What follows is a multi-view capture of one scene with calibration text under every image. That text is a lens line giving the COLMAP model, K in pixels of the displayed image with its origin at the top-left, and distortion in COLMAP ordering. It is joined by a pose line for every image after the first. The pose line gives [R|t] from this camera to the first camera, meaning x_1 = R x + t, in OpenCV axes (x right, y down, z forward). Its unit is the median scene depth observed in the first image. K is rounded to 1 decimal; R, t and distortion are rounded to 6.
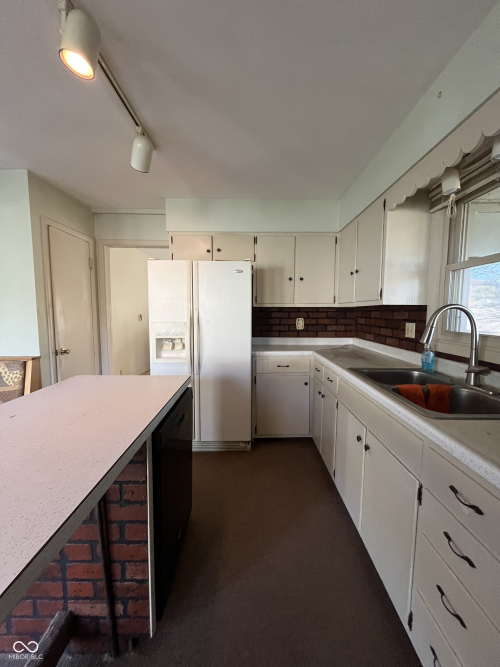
lens RADIAL K [[269.5, 0, 252.4], [0, 269.5, 335.0], [0, 0, 1]] dist [-0.007325, 0.001173]
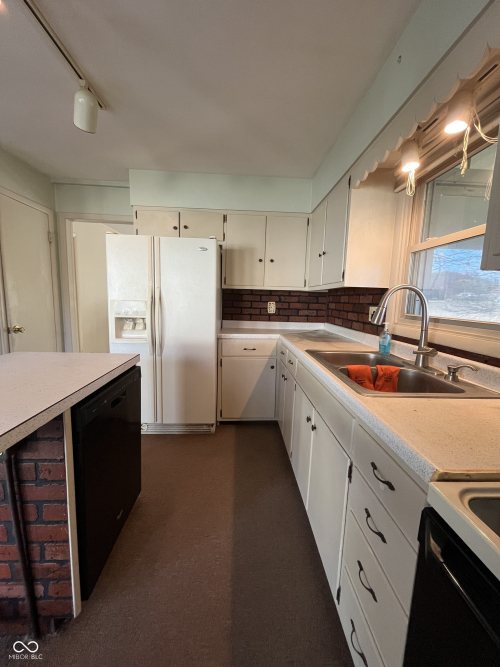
lens RADIAL K [[269.5, 0, 252.6], [0, 269.5, 334.8], [0, 0, 1]] dist [-0.007325, 0.001173]
pose [[0.998764, 0.019525, 0.045711, 0.096127], [-0.021527, 0.998812, 0.043716, 0.024357], [-0.044804, -0.044646, 0.997998, 0.023931]]
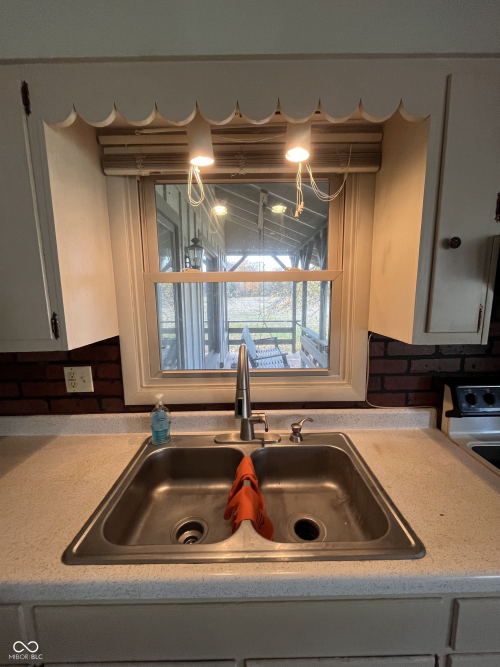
lens RADIAL K [[269.5, 0, 251.9], [0, 269.5, 335.4], [0, 0, 1]] dist [-0.007325, 0.001173]
pose [[-0.003491, -0.153766, 0.988101, 0.049188], [0.100810, 0.983019, 0.153332, -0.152953], [-0.994900, 0.100146, 0.012069, 0.615616]]
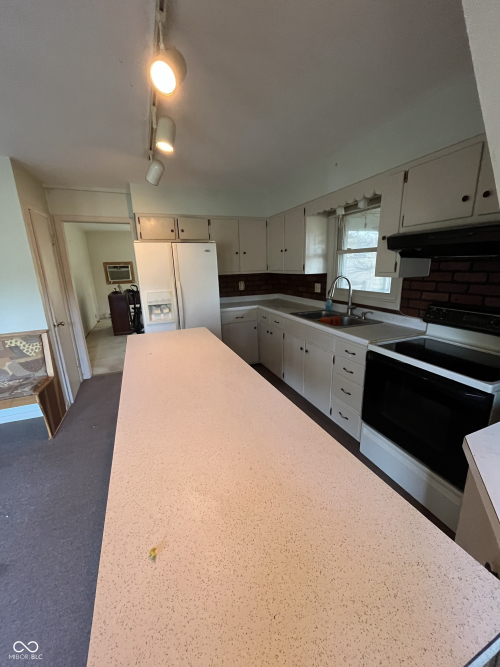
lens RADIAL K [[269.5, 0, 254.8], [0, 269.5, 335.1], [0, 0, 1]] dist [-0.007325, 0.001173]
pose [[0.927160, -0.122124, 0.354204, -0.400399], [0.062760, 0.982651, 0.174524, -0.045074], [-0.369373, -0.139582, 0.918739, -0.432911]]
